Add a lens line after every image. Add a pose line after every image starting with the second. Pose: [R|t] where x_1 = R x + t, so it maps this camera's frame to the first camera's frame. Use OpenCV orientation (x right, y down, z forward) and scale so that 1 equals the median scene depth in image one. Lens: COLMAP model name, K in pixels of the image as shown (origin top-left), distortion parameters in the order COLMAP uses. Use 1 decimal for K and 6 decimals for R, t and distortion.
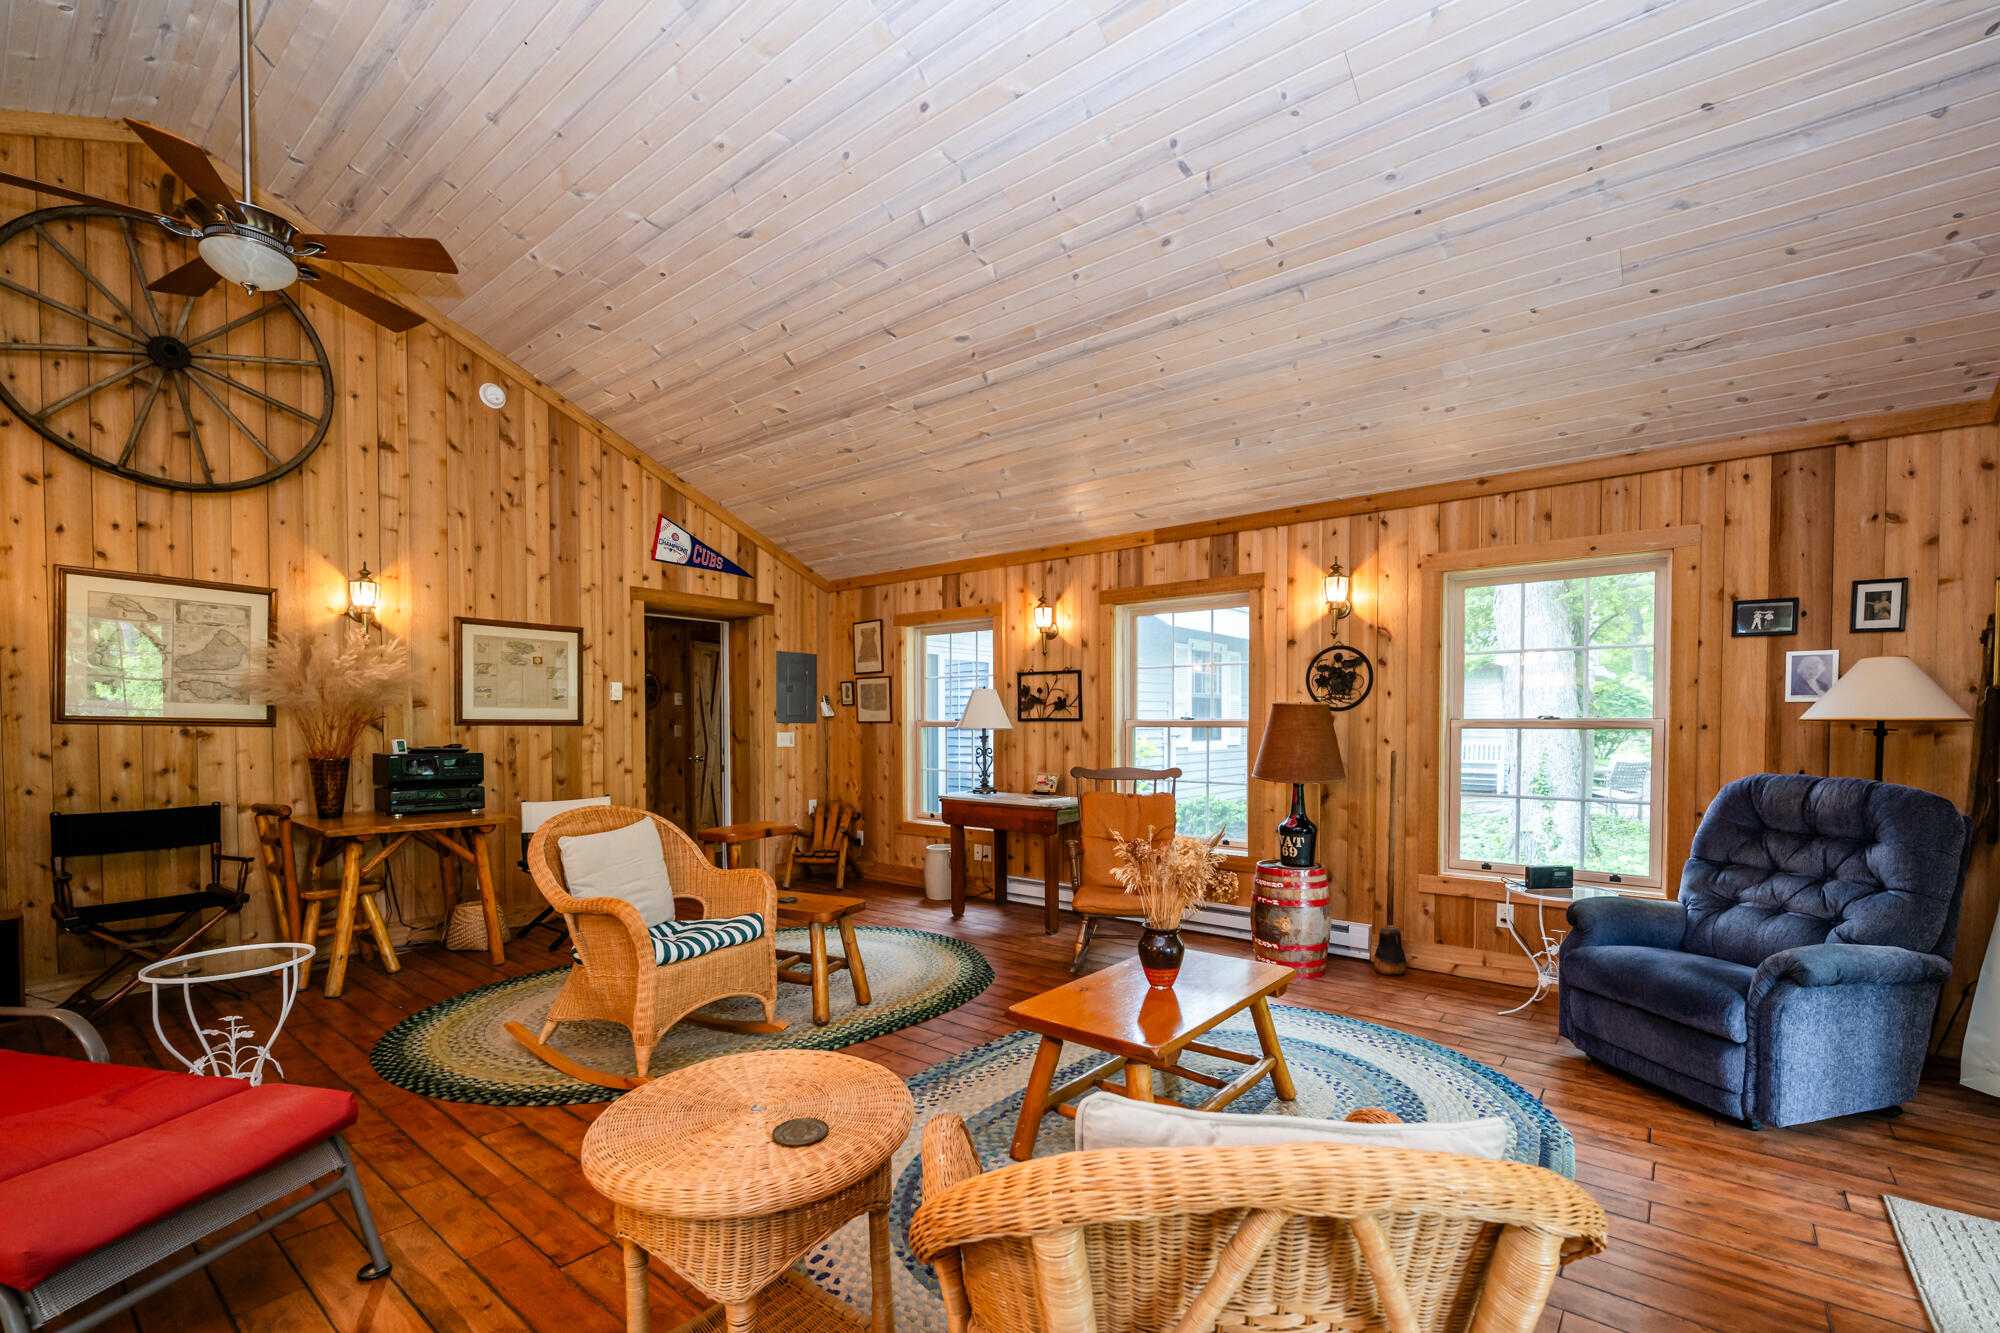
lens RADIAL K [[868.4, 0, 980.4], [0, 868.4, 741.6], [0, 0, 1]] dist [0.003221, -0.000059]
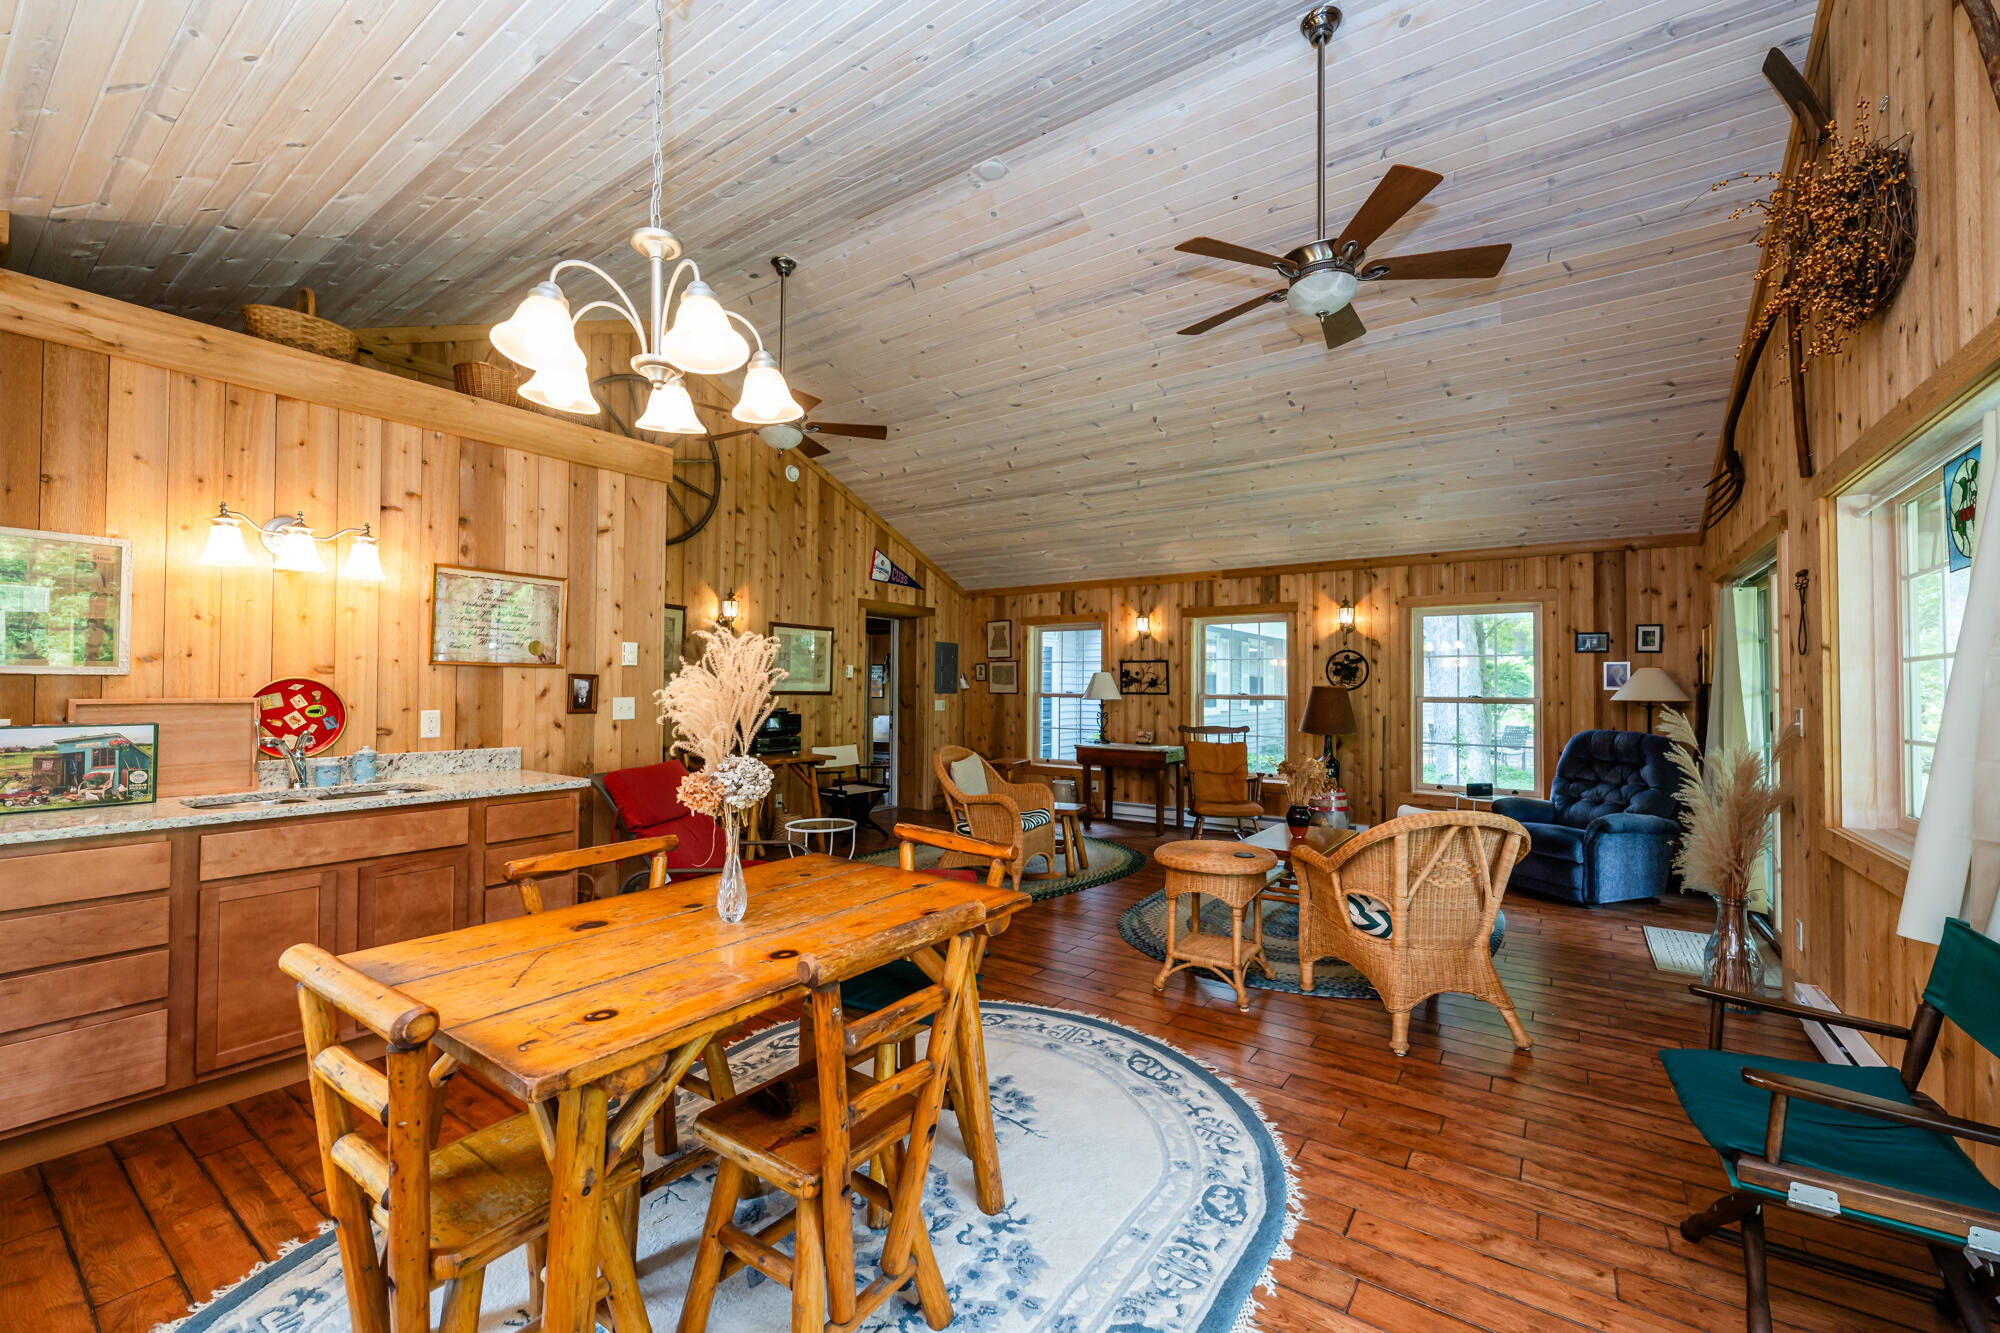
lens RADIAL K [[800.8, 0, 1004.4], [0, 800.8, 670.6], [0, 0, 1]] dist [0.004301, 0.000141]
pose [[0.996742, 0.010677, 0.079946, -0.339871], [-0.007175, 0.999007, -0.043966, -0.003070], [-0.080336, 0.043249, 0.995829, -0.425441]]
